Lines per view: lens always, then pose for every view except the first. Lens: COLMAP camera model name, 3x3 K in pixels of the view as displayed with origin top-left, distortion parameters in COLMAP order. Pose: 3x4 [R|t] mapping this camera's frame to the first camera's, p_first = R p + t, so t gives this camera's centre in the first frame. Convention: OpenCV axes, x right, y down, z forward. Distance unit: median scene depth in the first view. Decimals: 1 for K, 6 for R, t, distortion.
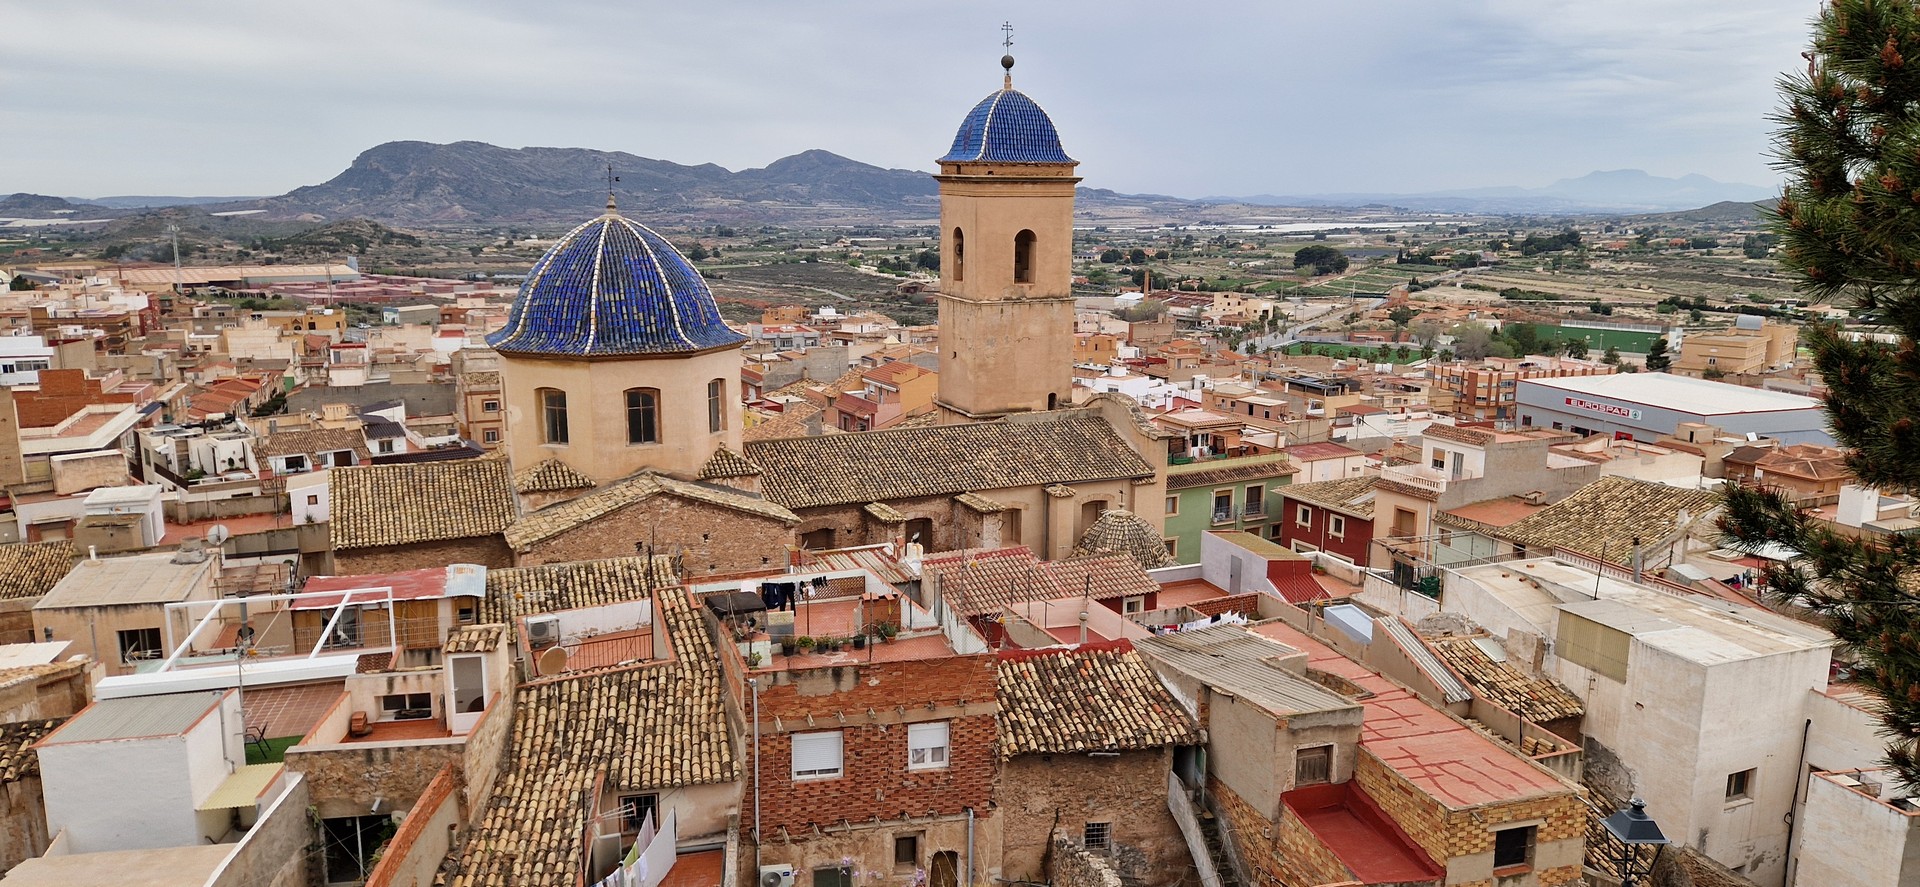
lens RADIAL K [[1264.8, 0, 964.1], [0, 1264.8, 438.0], [0, 0, 1]] dist [0.089143, -0.082402]
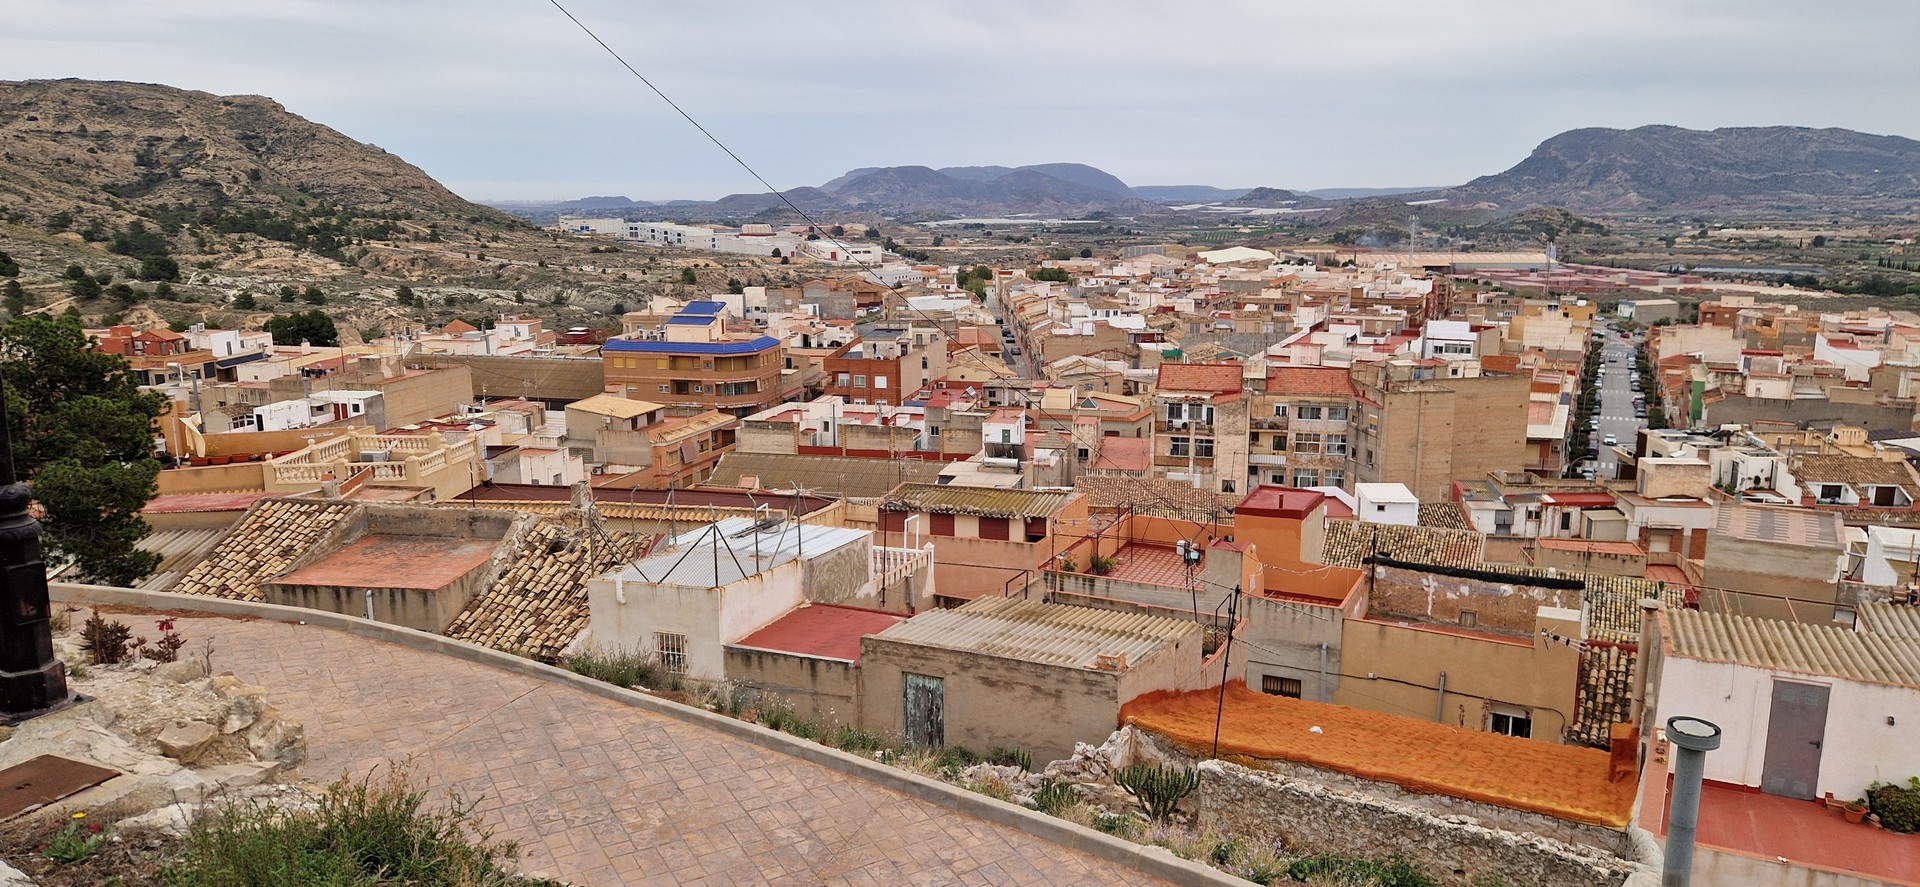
lens RADIAL K [[1258.1, 0, 982.5], [0, 1258.1, 439.7], [0, 0, 1]] dist [0.070786, -0.078043]
pose [[0.683018, 0.137085, -0.717422, -0.416735], [-0.128227, 0.989480, 0.066992, -0.000544], [0.719058, 0.046236, 0.693411, -0.056930]]
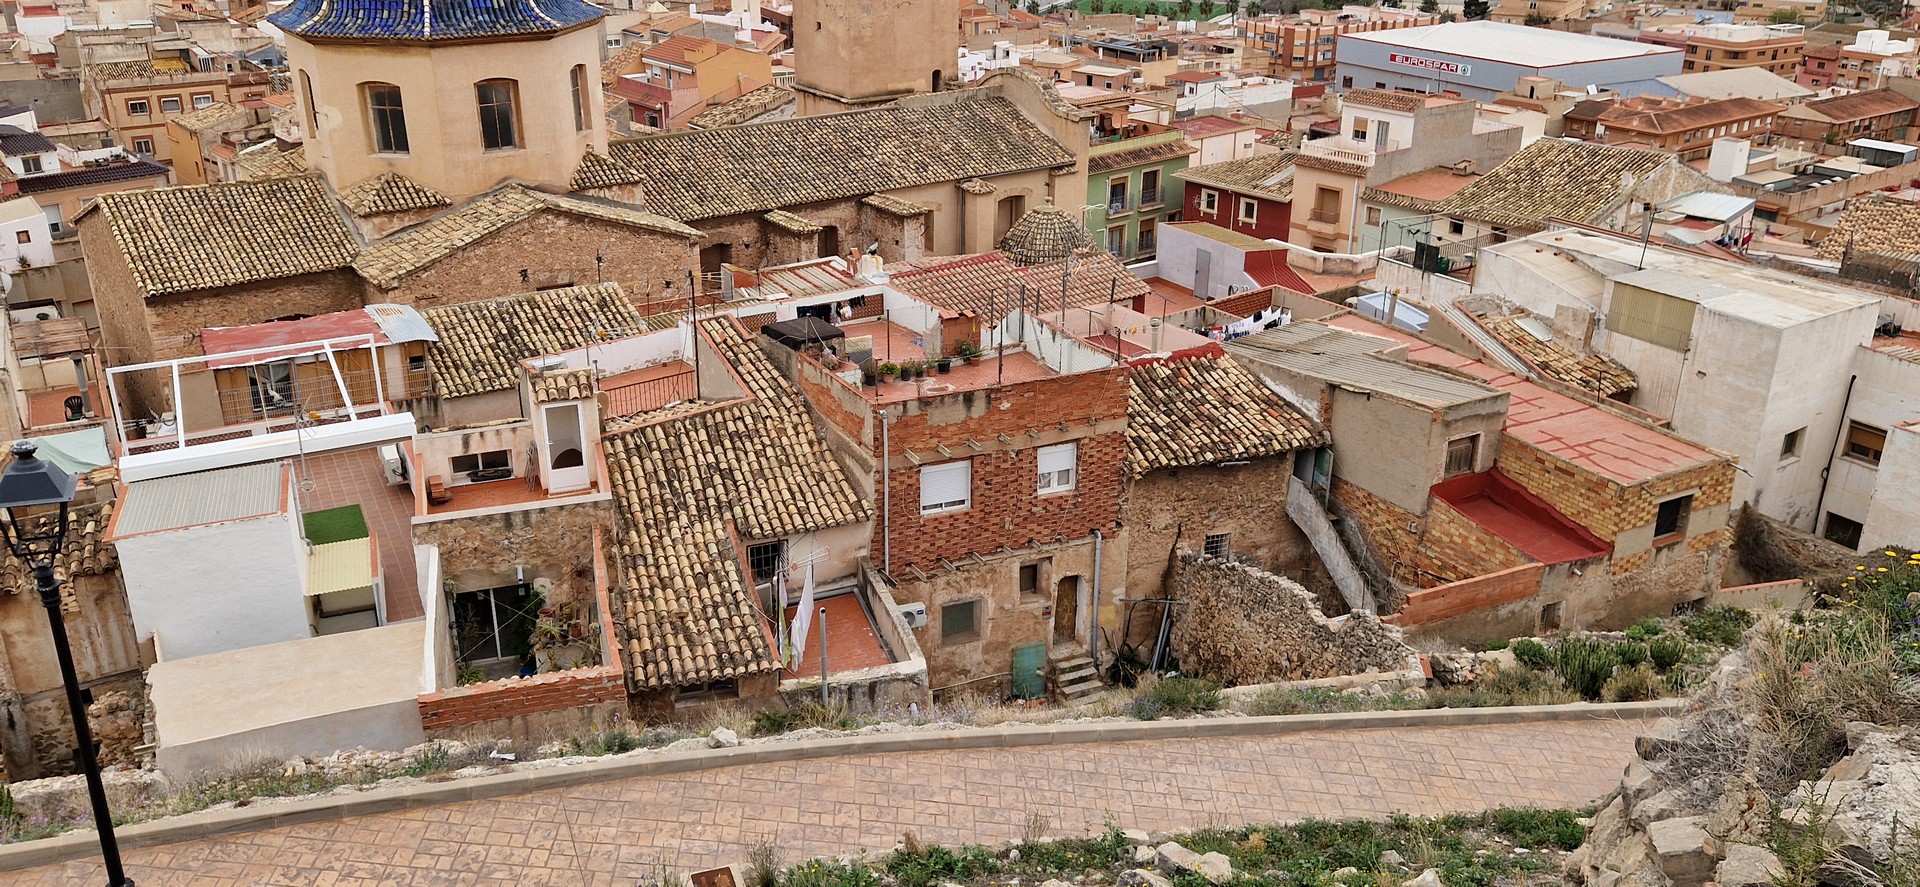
lens RADIAL K [[1477.5, 0, 934.1], [0, 1477.5, 422.7], [0, 0, 1]] dist [0.103292, -0.123293]
pose [[0.985046, -0.071409, 0.156795, -0.095360], [0.039131, 0.979008, 0.200031, -0.003087], [-0.167787, -0.190905, 0.967162, -0.005805]]
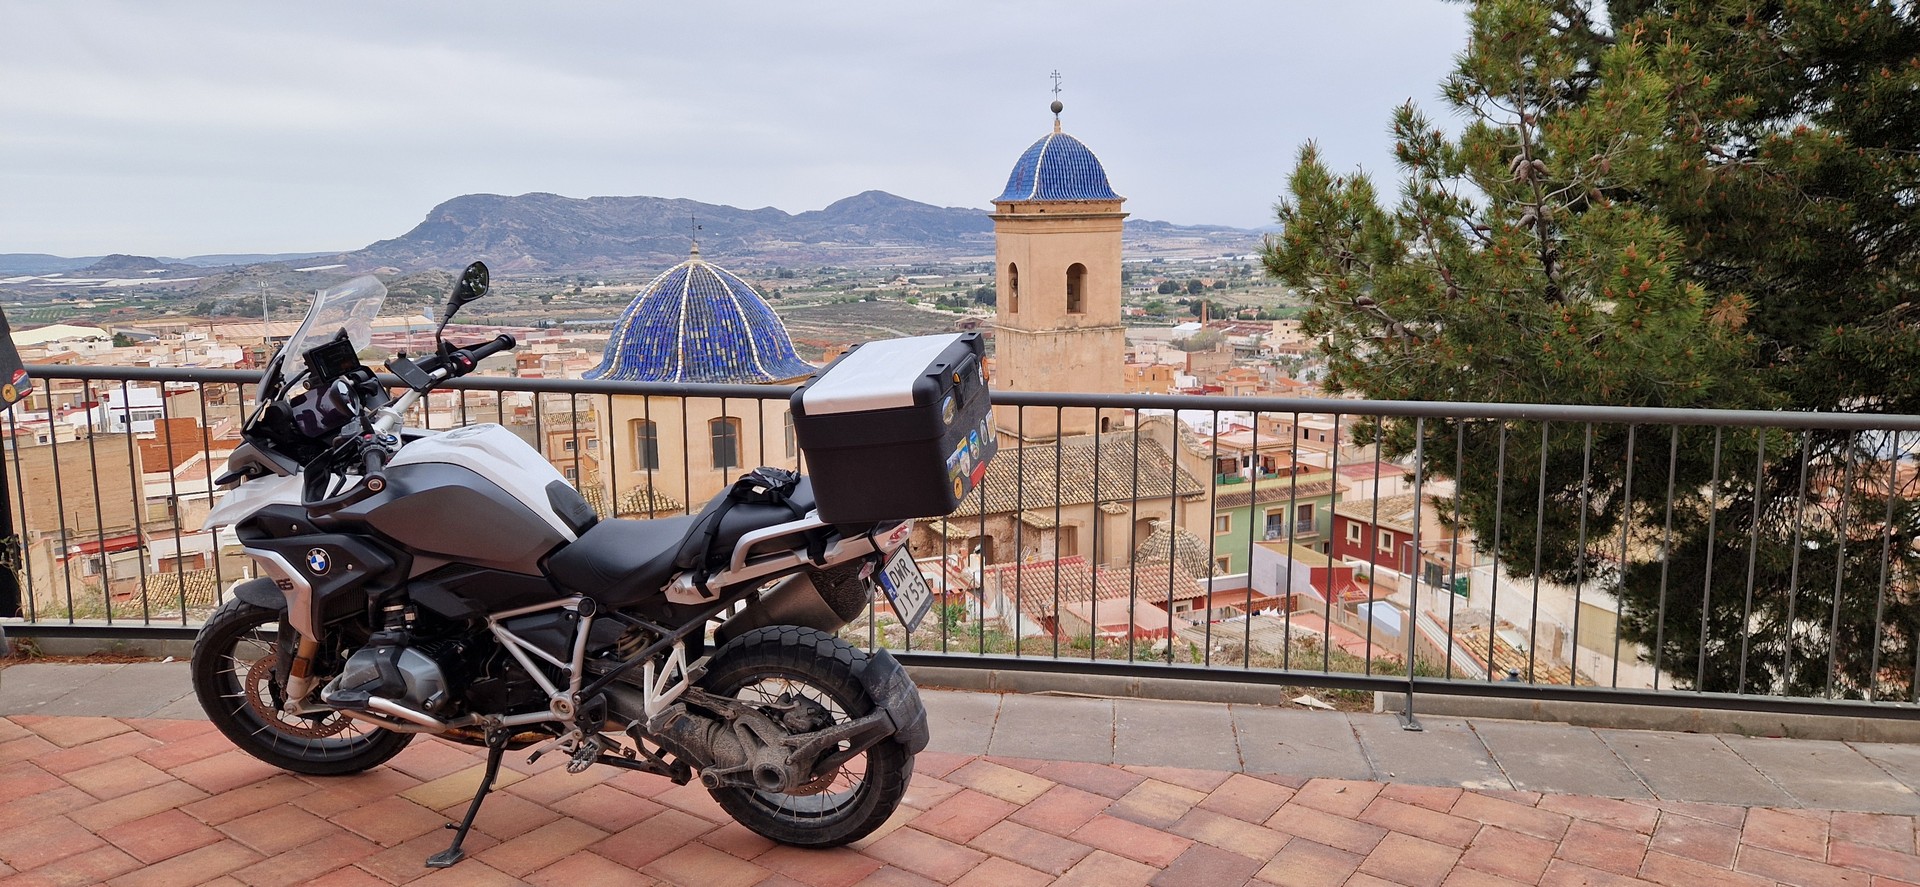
lens RADIAL K [[1264.8, 0, 964.1], [0, 1264.8, 438.0], [0, 0, 1]] dist [0.089143, -0.082402]
pose [[0.998689, -0.019609, -0.047279, 0.001635], [0.018290, 0.999436, -0.028172, 0.008145], [0.047804, 0.027270, 0.998484, -0.048547]]
